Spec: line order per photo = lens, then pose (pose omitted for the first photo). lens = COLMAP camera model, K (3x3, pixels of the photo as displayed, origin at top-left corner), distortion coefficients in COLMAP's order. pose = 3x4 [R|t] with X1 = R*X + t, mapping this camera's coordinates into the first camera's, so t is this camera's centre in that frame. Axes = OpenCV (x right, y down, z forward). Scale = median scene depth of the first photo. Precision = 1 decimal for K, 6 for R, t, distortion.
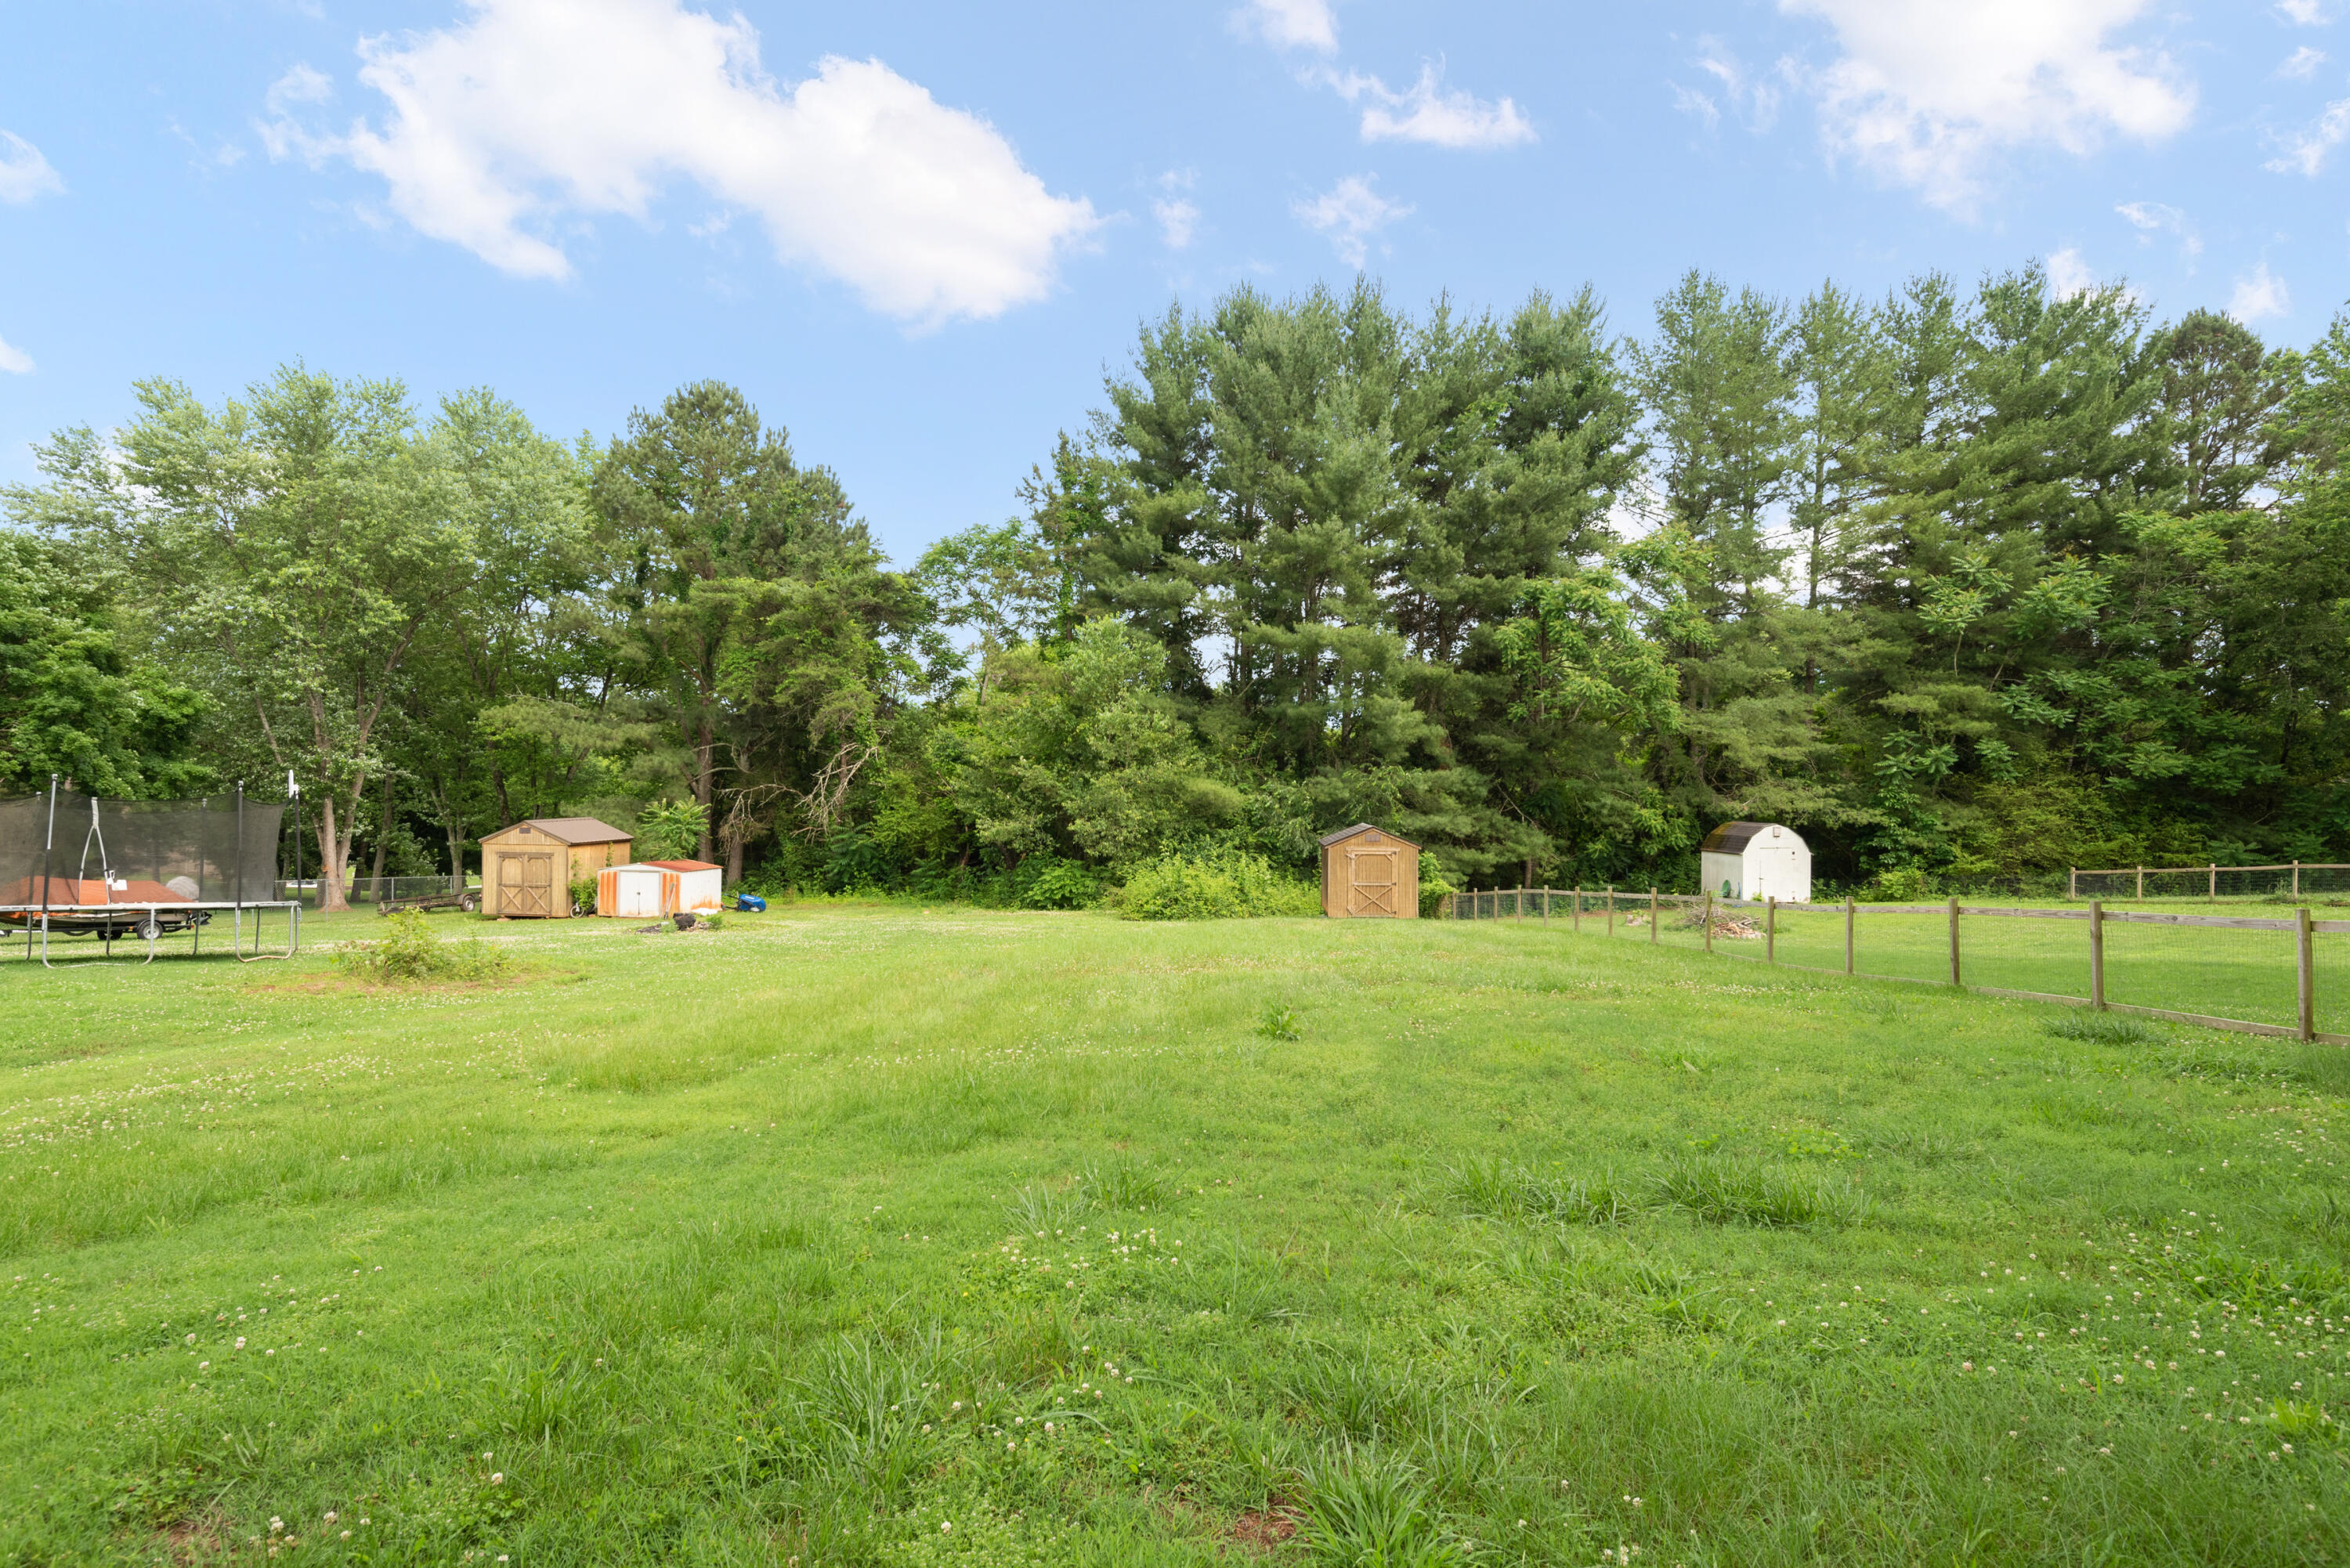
lens RADIAL K [[1379.7, 0, 1154.8], [0, 1379.7, 780.7], [0, 0, 1]] dist [0.030599, -0.015196]
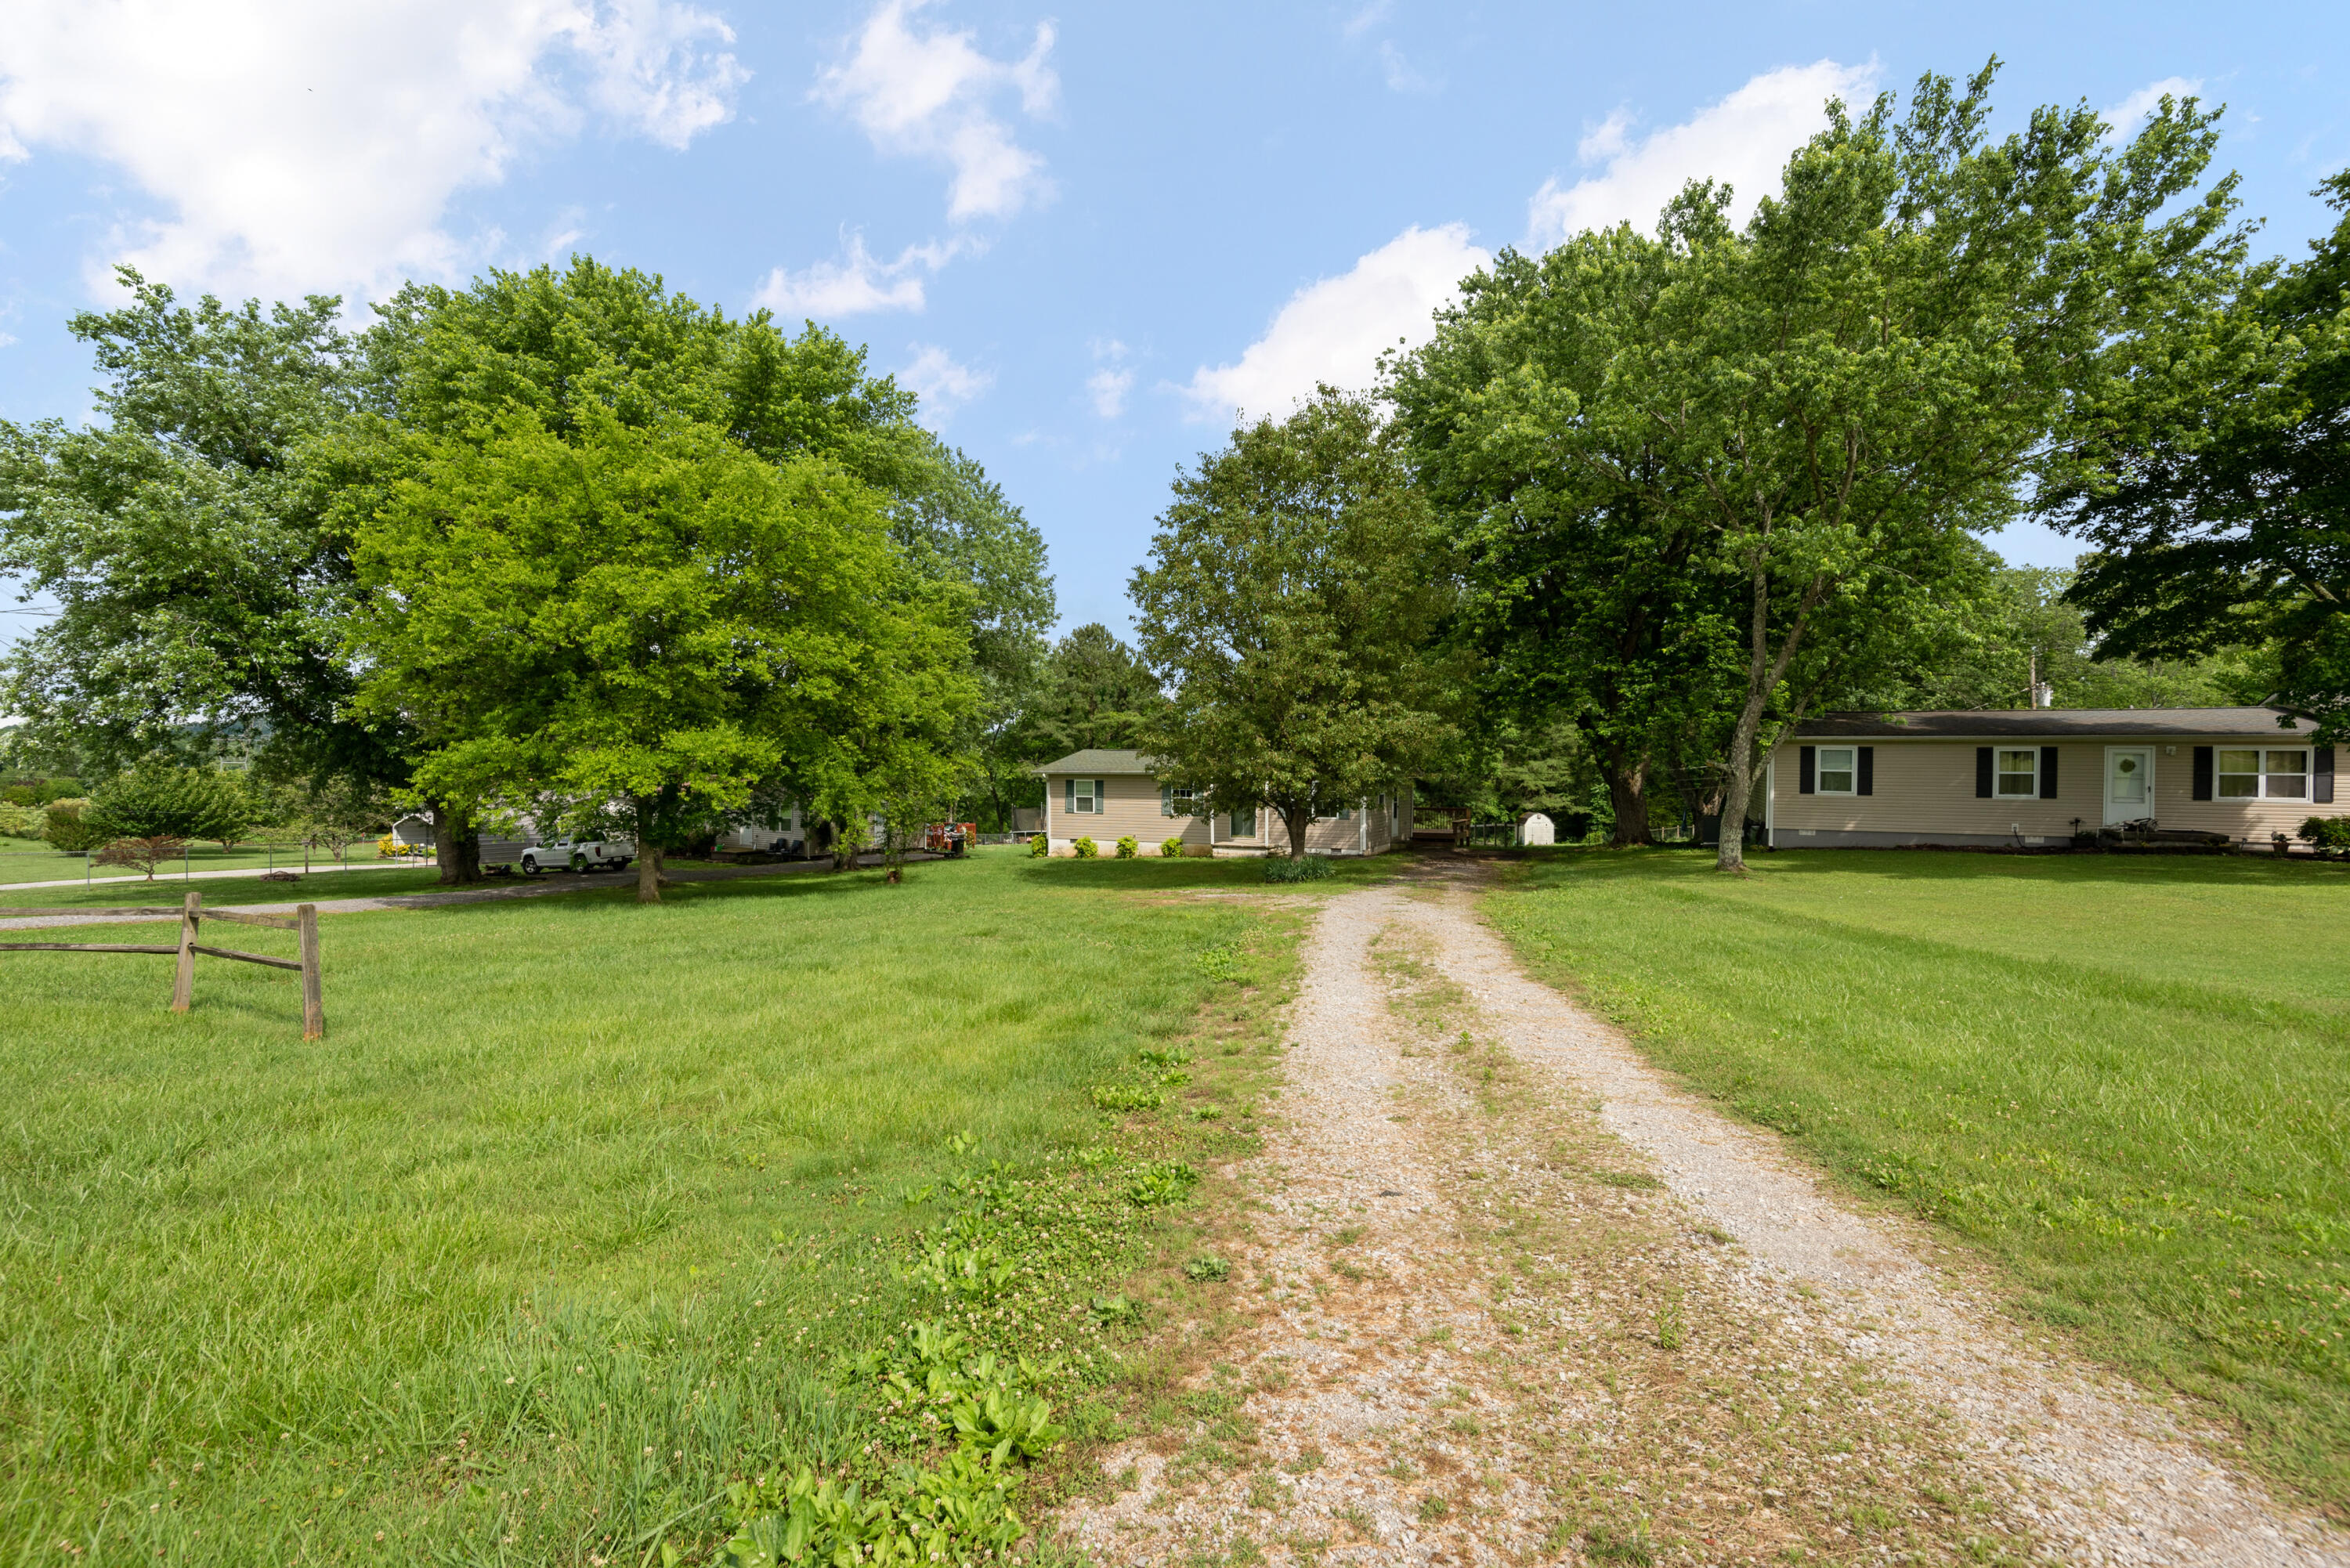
lens RADIAL K [[1079.2, 0, 1151.0], [0, 1079.2, 789.8], [0, 0, 1]] dist [0.029419, -0.016389]
pose [[0.992394, -0.002384, -0.123078, -0.001366], [0.003670, 0.999941, 0.010228, -0.030767], [0.123046, -0.010602, 0.992344, -0.939430]]
